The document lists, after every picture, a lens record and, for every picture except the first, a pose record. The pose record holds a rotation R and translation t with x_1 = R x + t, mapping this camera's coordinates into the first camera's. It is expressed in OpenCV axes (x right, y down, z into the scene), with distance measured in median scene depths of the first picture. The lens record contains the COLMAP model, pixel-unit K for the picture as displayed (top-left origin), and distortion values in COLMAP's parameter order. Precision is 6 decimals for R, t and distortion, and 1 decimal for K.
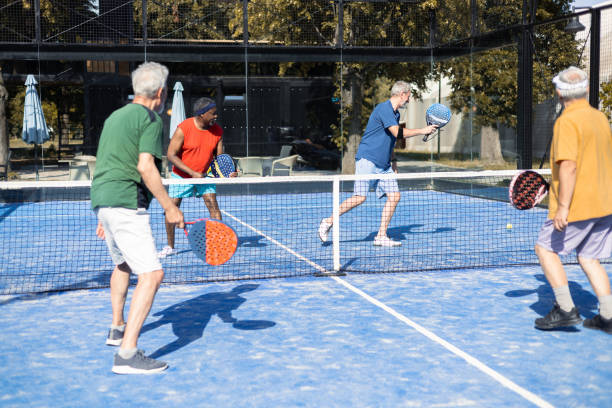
lens RADIAL K [[885.8, 0, 306.0], [0, 885.8, 203.6], [0, 0, 1]] dist [0.015387, 0.016272]
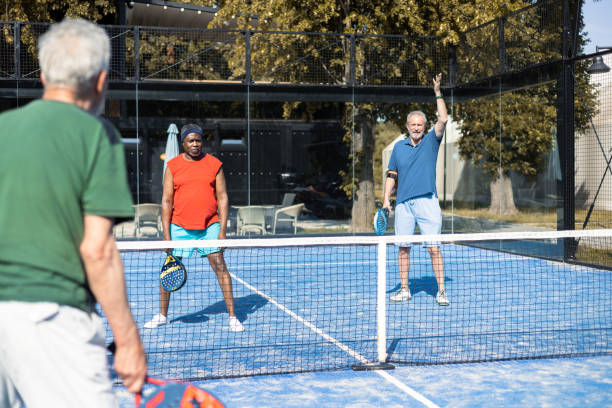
lens RADIAL K [[885.2, 0, 304.9], [0, 885.2, 199.8], [0, 0, 1]] dist [0.012226, 0.016263]
pose [[0.999961, 0.004652, 0.007562, -0.015888], [-0.004216, 0.998385, -0.056654, -0.008228], [-0.007814, 0.056620, 0.998365, 0.100363]]
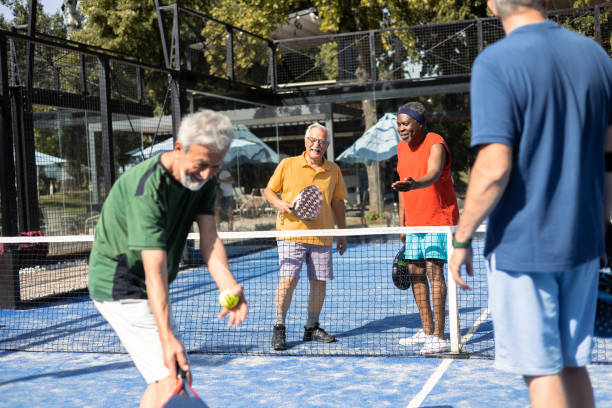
lens RADIAL K [[881.4, 0, 293.4], [0, 881.4, 203.3], [0, 0, 1]] dist [0.004775, 0.023250]
pose [[0.841191, -0.017924, -0.540441, 0.138404], [-0.001989, 0.999341, -0.036240, -0.009791], [0.540735, 0.031560, 0.840601, 0.121377]]
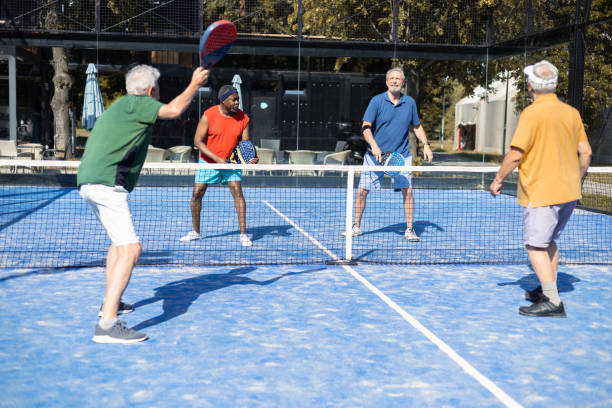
lens RADIAL K [[885.2, 0, 307.1], [0, 885.2, 211.3], [0, 0, 1]] dist [0.007381, 0.036756]
pose [[0.996014, 0.038161, -0.080616, 0.028235], [-0.037294, 0.999229, 0.012236, 0.004046], [0.081021, -0.009180, 0.996670, -0.004325]]
